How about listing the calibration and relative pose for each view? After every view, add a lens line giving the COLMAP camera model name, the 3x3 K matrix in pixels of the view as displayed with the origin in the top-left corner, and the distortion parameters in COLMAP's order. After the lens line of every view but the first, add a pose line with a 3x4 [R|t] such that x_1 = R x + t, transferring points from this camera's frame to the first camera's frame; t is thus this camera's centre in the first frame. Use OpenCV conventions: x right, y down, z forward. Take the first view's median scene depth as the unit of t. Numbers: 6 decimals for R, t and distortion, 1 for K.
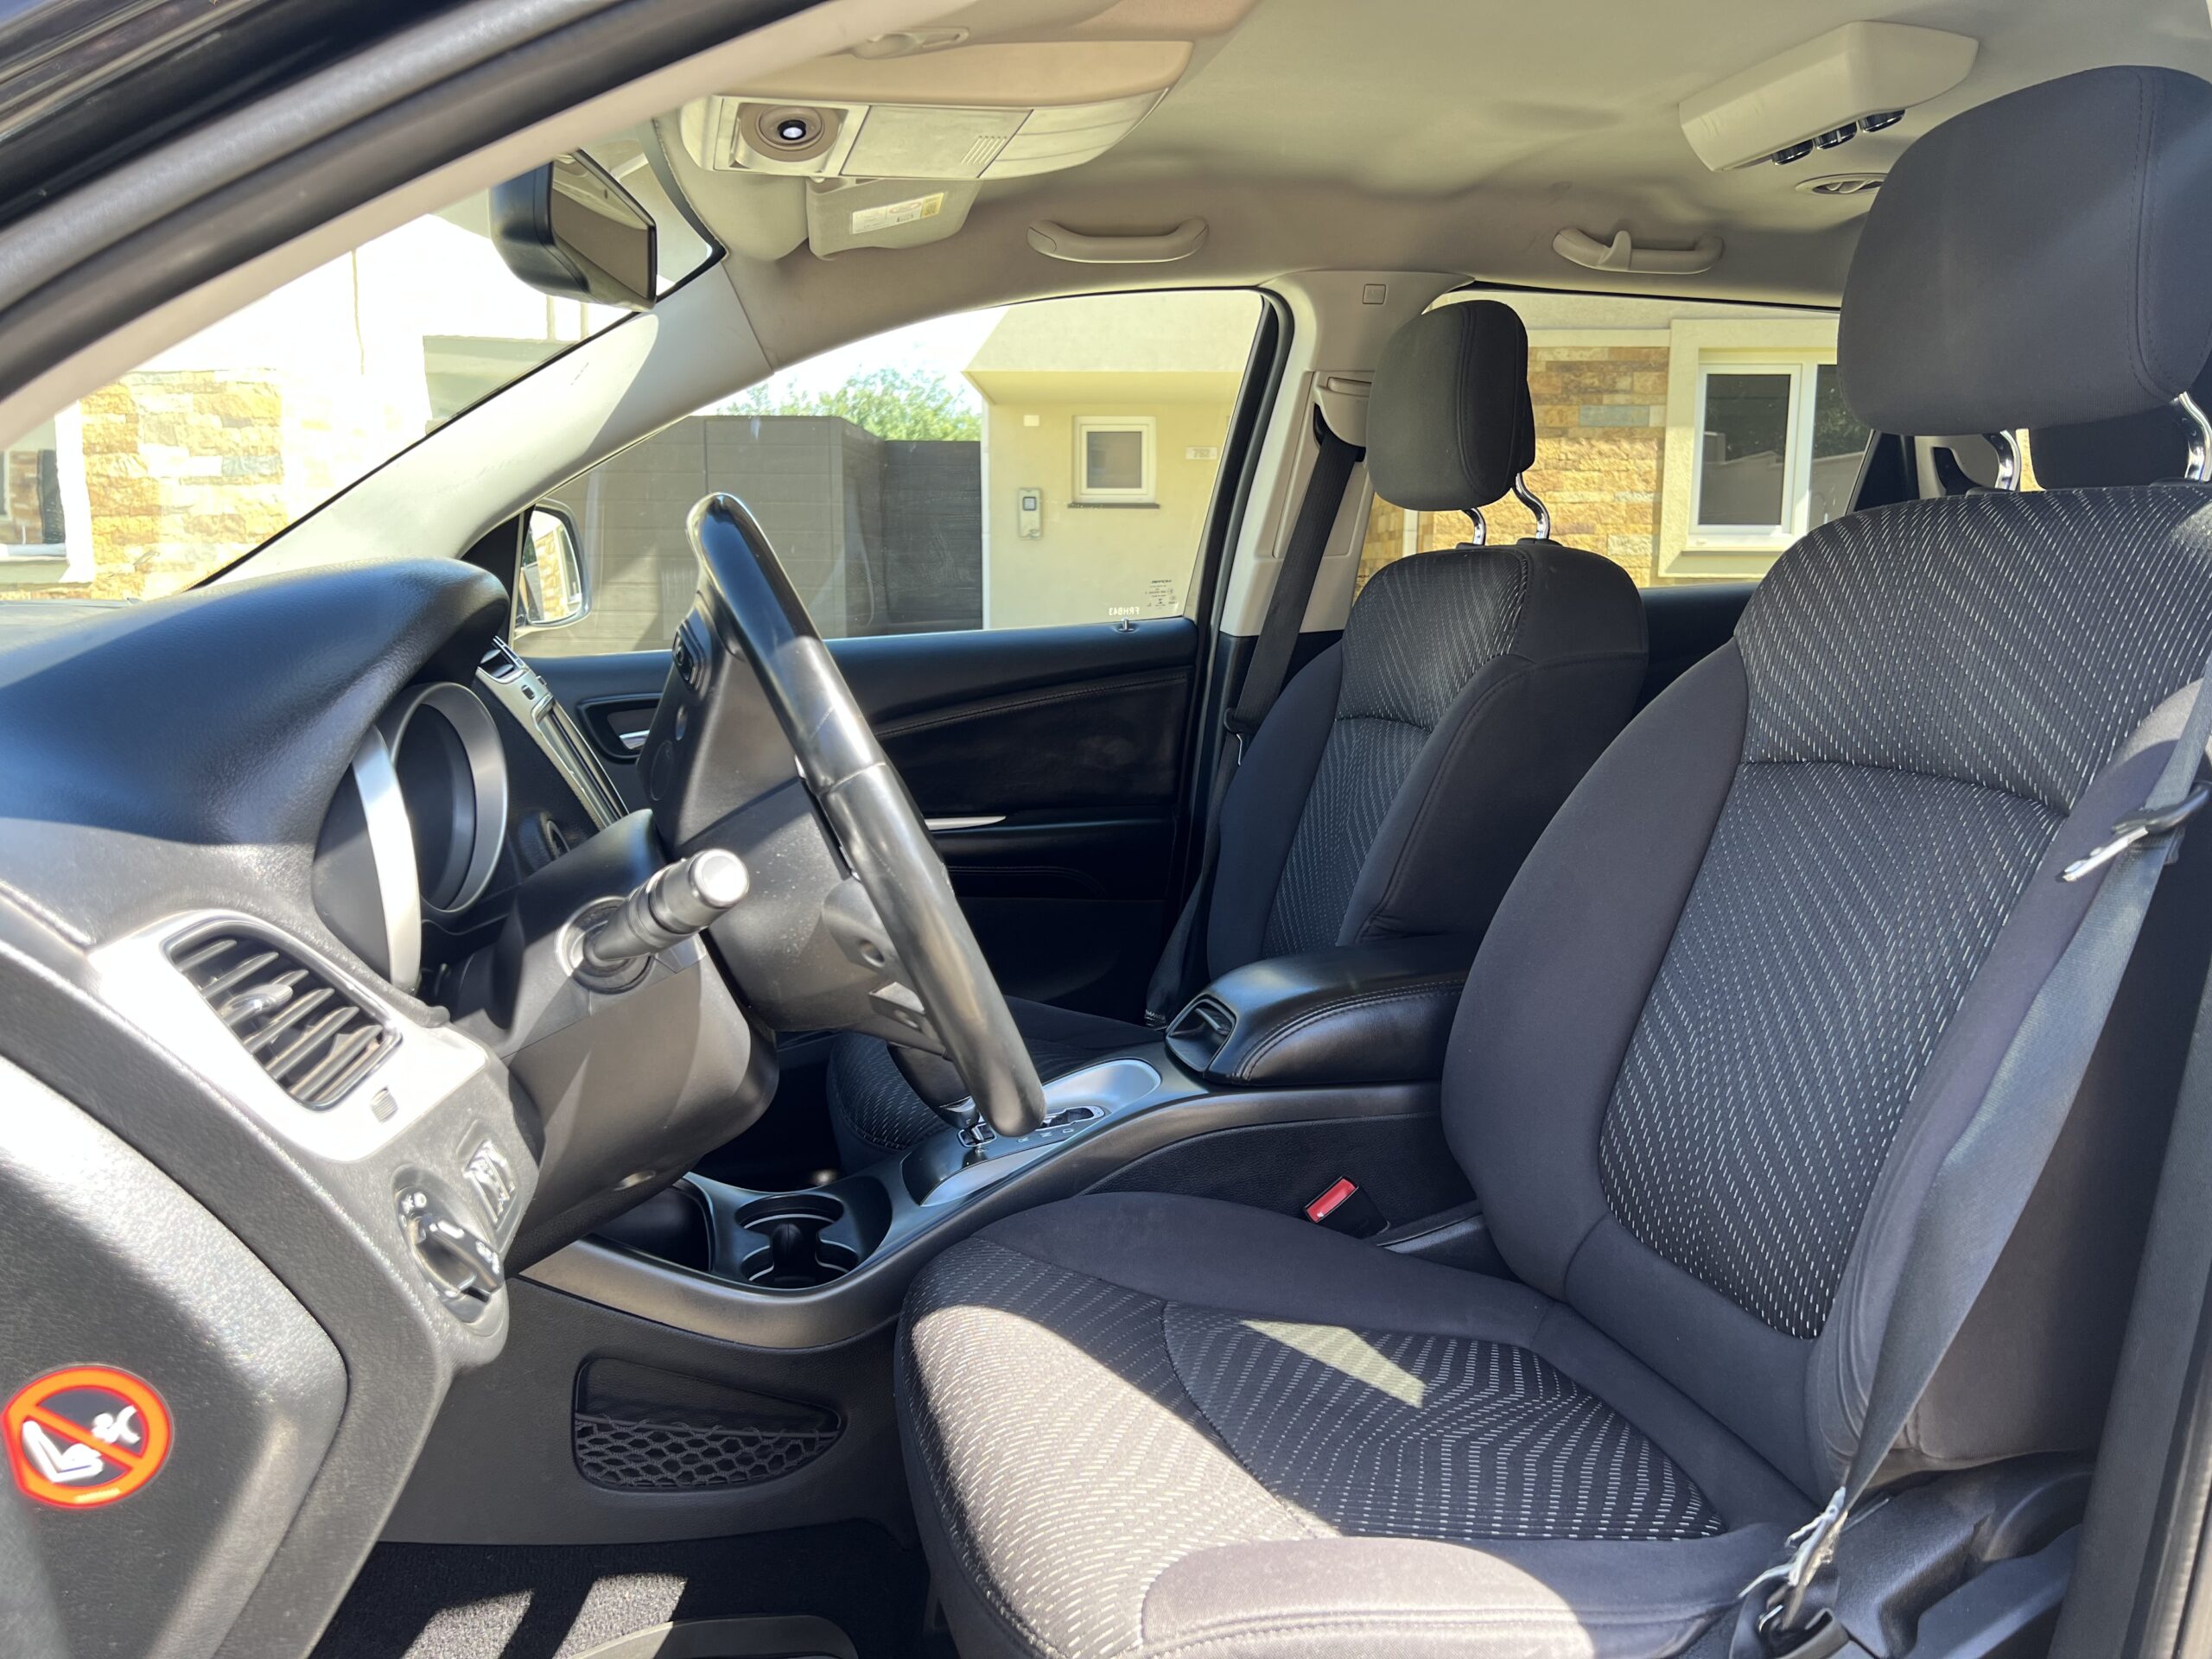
lens RADIAL K [[1662.2, 0, 1107.1], [0, 1662.2, 851.4], [0, 0, 1]] dist [0.041433, -0.043104]
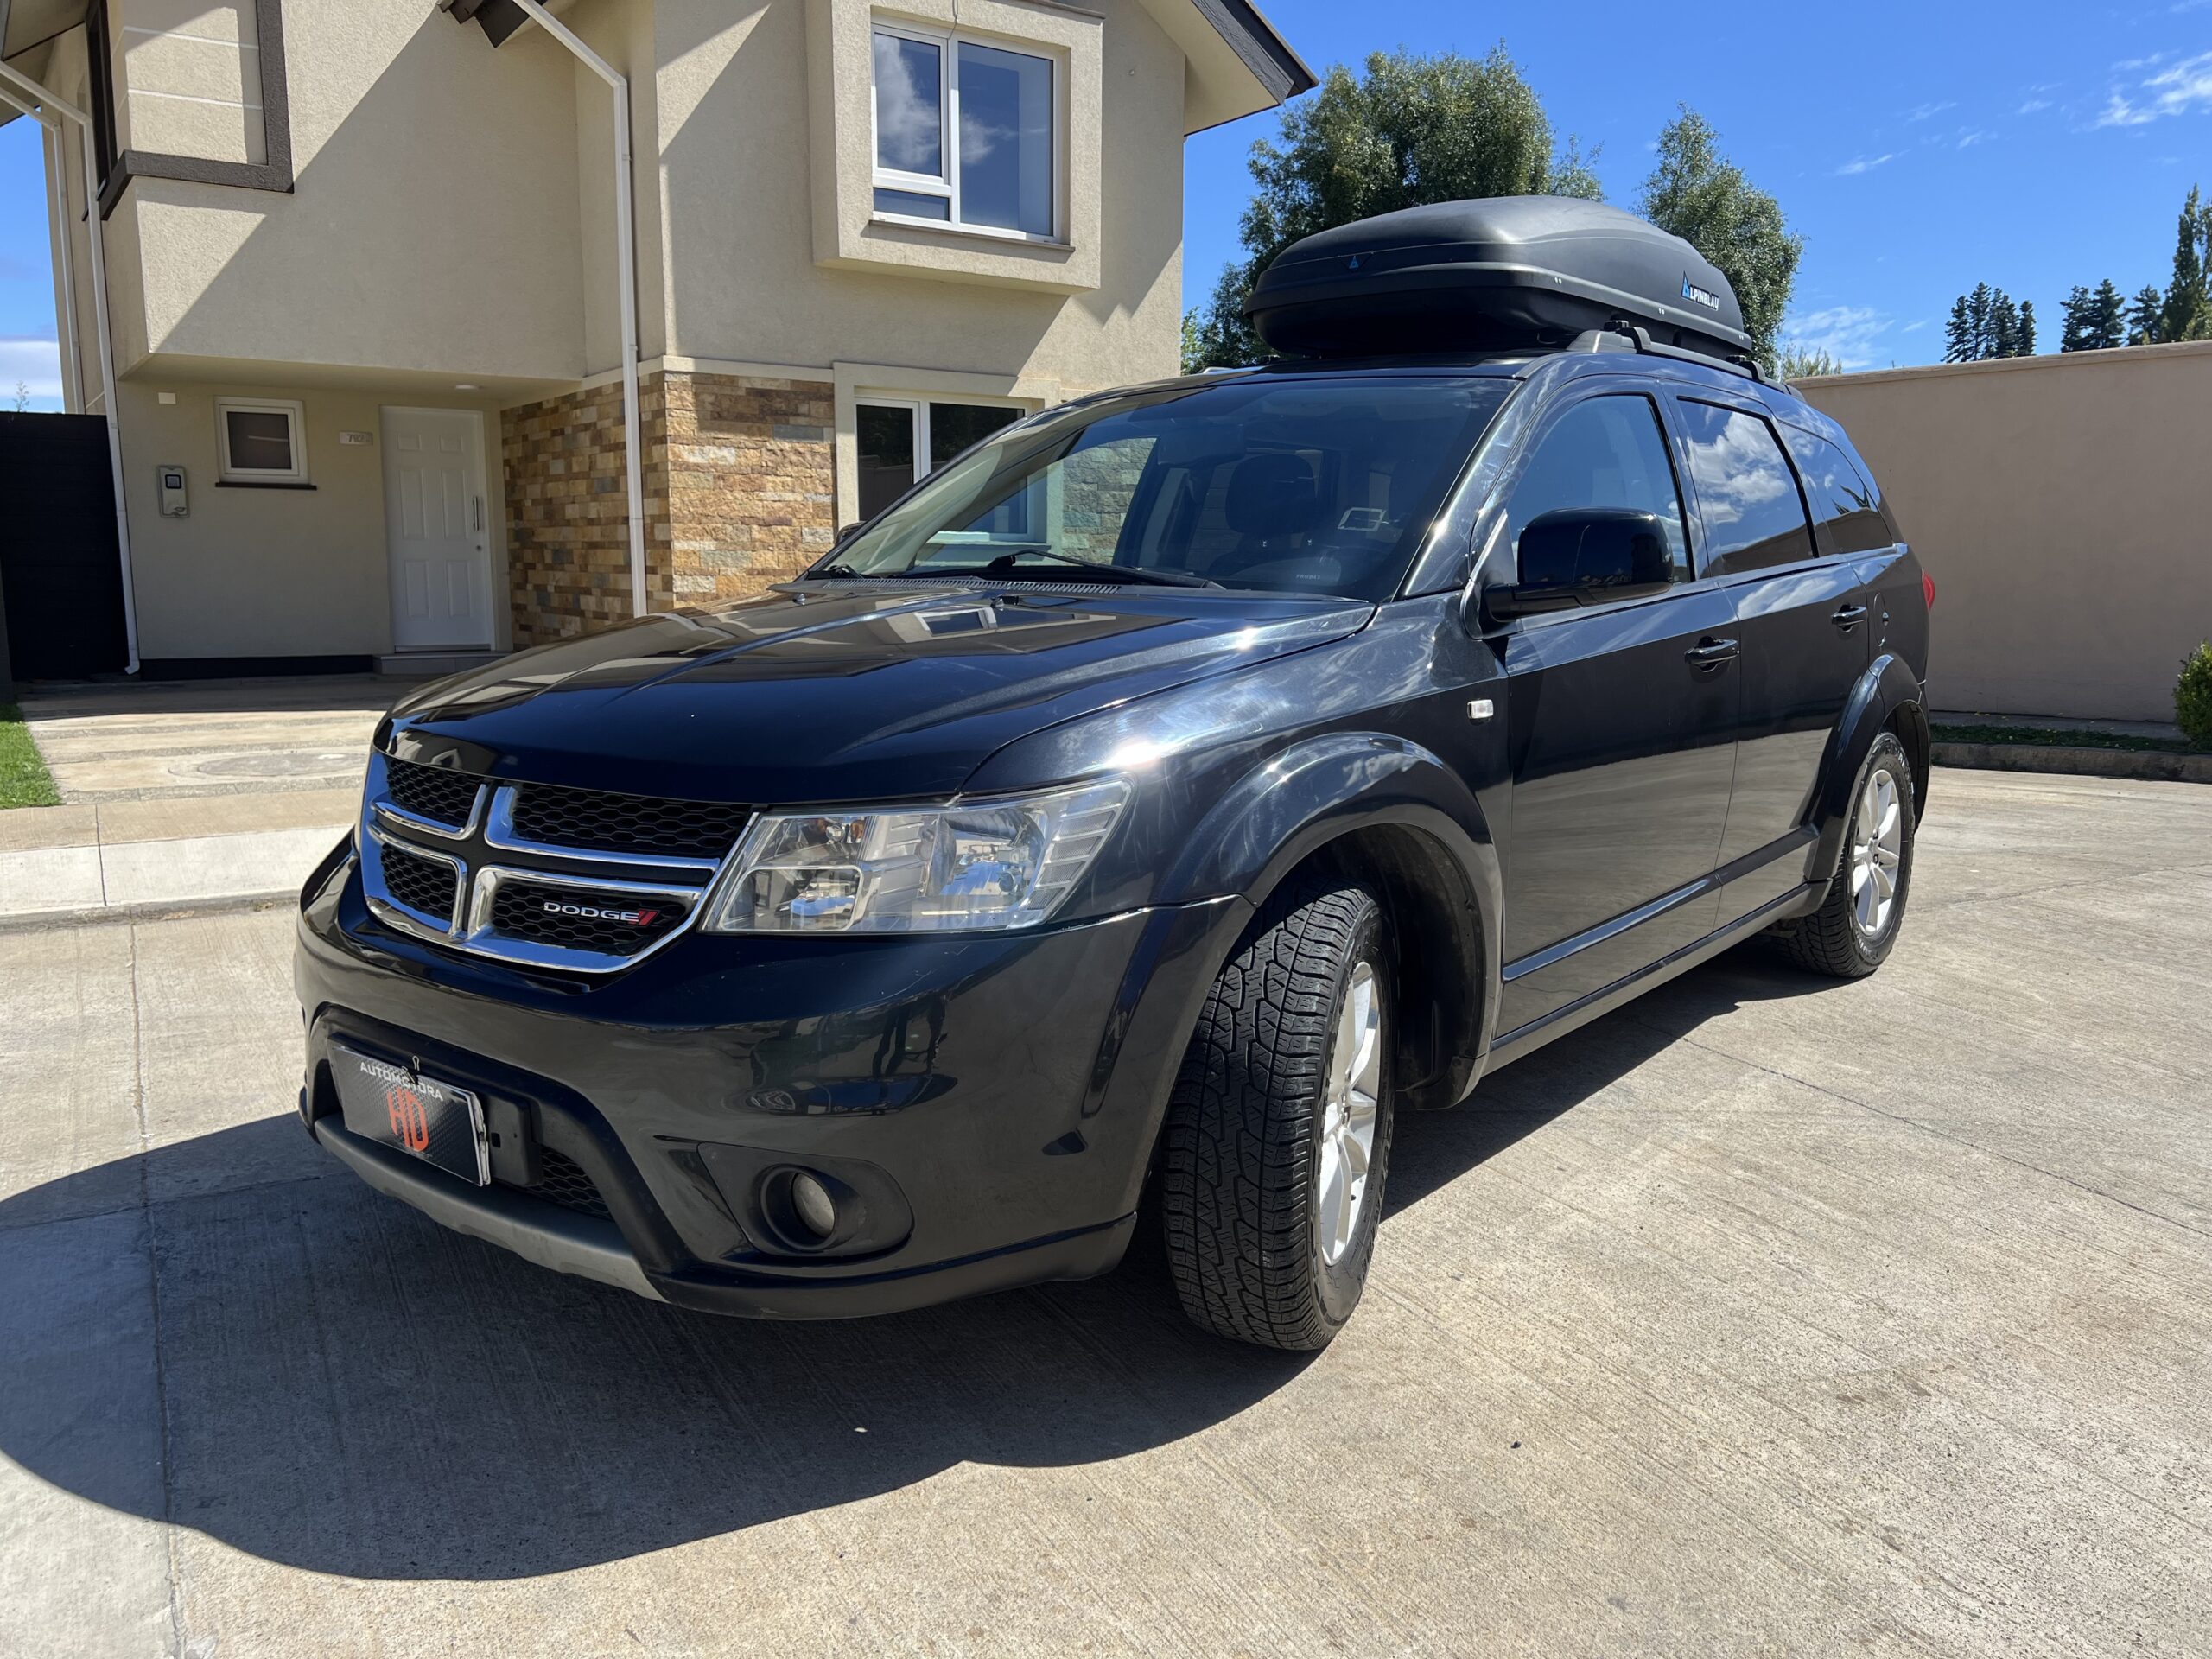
lens RADIAL K [[1662.2, 0, 1096.4], [0, 1662.2, 812.5], [0, 0, 1]] dist [0.041433, -0.043104]
pose [[0.812054, -0.086638, 0.577116, -0.274294], [0.093400, 0.995466, 0.018018, 0.026386], [-0.576060, 0.039271, 0.816463, -0.162999]]
